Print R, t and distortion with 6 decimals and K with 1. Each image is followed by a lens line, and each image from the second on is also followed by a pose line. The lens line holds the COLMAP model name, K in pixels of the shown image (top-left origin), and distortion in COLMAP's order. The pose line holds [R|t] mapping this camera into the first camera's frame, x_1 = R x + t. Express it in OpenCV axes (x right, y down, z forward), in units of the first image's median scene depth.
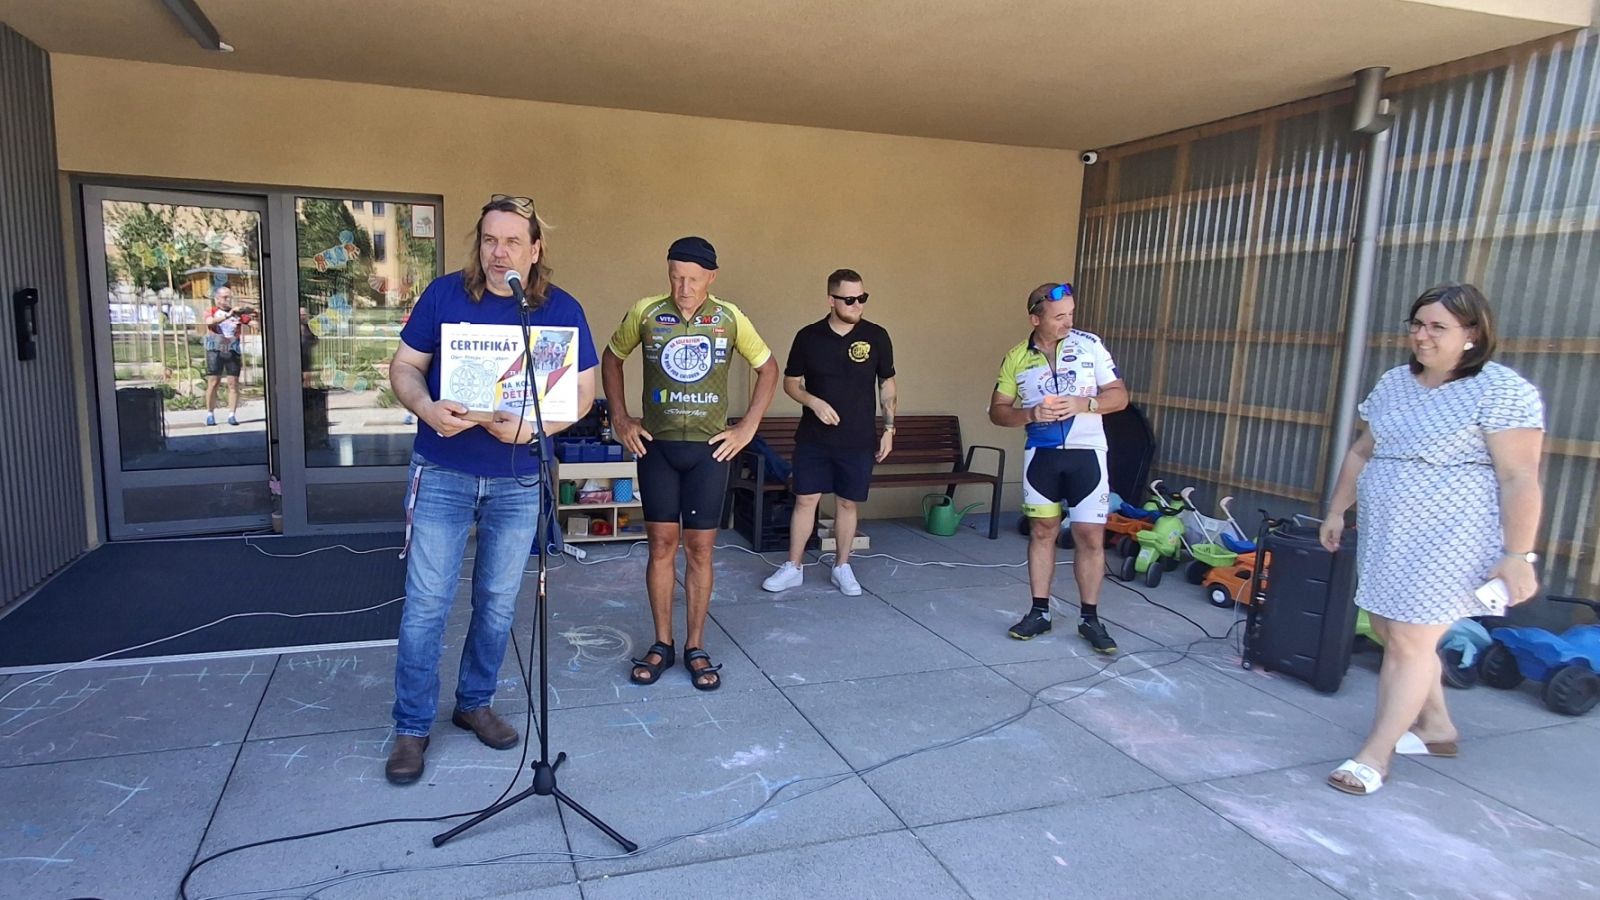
lens RADIAL K [[836.6, 0, 681.3], [0, 836.6, 454.8], [0, 0, 1]] dist [-0.003428, -0.000673]
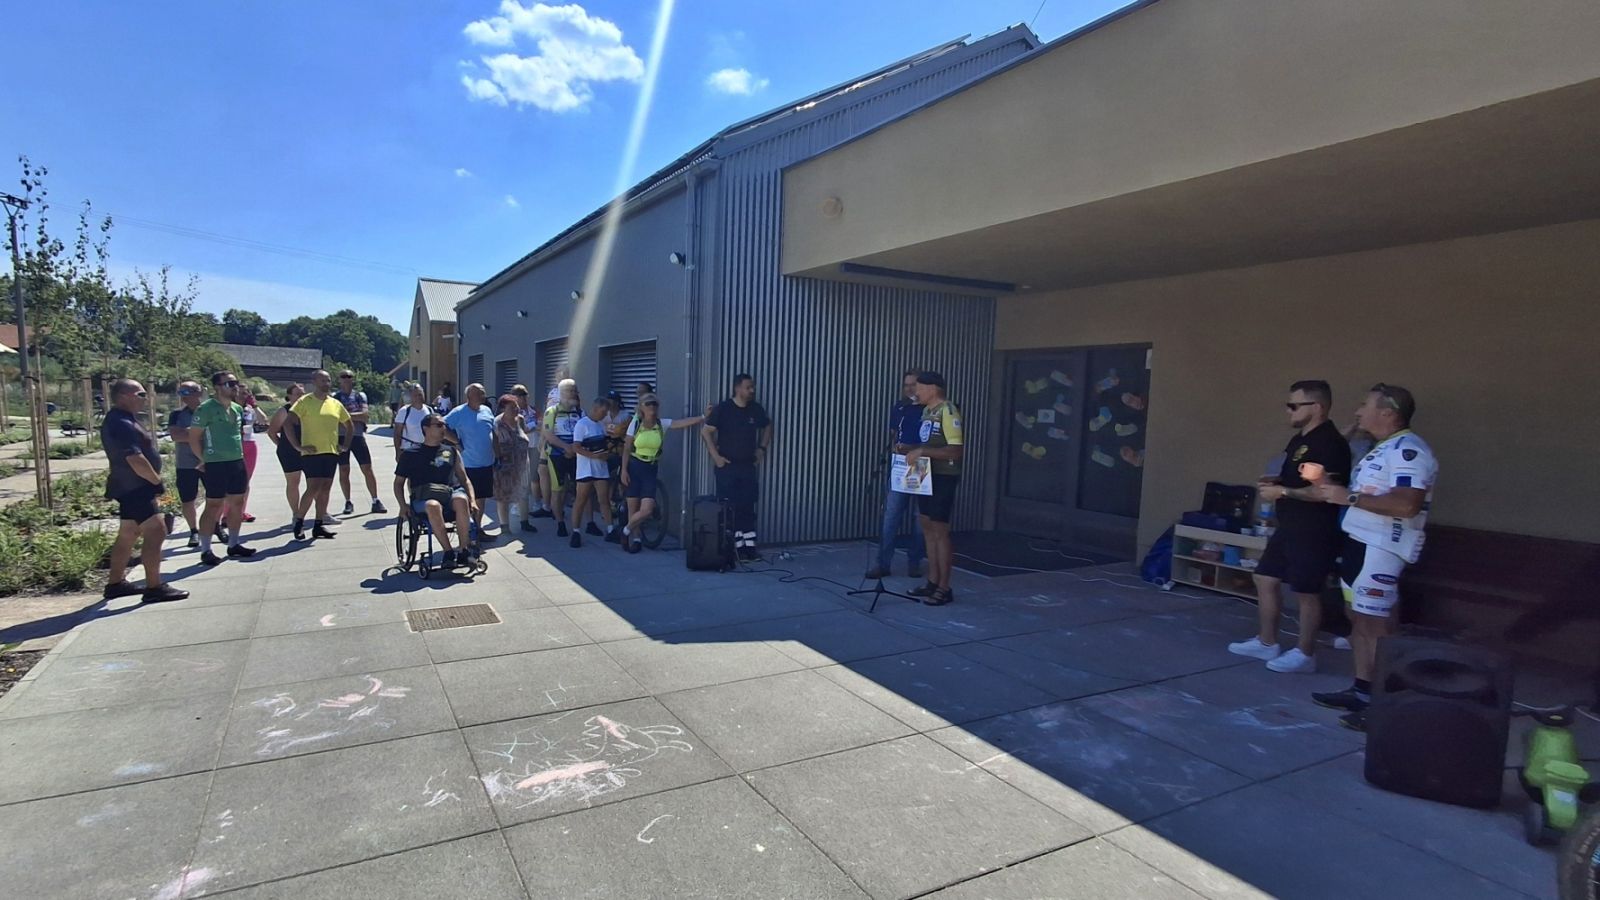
lens RADIAL K [[843.0, 0, 800.0], [0, 843.0, 450.0], [0, 0, 1]] dist [-0.001454, -0.000239]
pose [[0.266953, 0.045252, -0.962647, 1.184842], [-0.180039, 0.983653, -0.003688, 0.008038], [0.946743, 0.174299, 0.270736, -0.016194]]
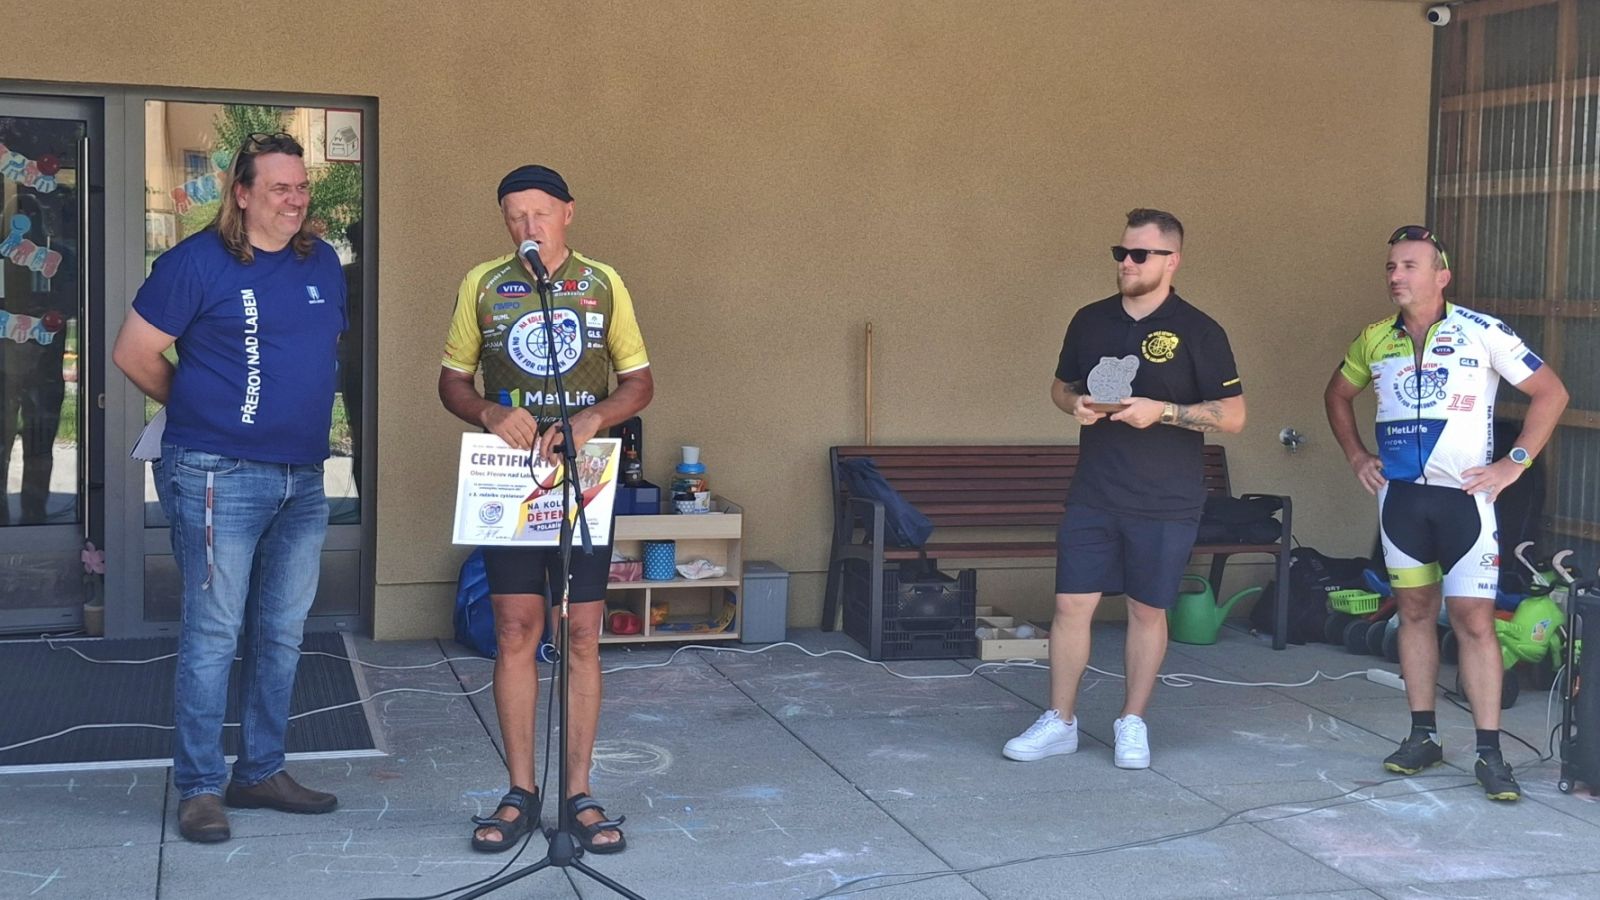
lens RADIAL K [[1845.5, 0, 800.0], [0, 1845.5, 450.0], [0, 0, 1]] dist [0.130146, -0.428873]
pose [[0.999982, -0.003598, 0.004788, 0.033084], [0.003910, 0.997756, -0.066835, 0.060572], [-0.004537, 0.066852, 0.997753, -0.440400]]
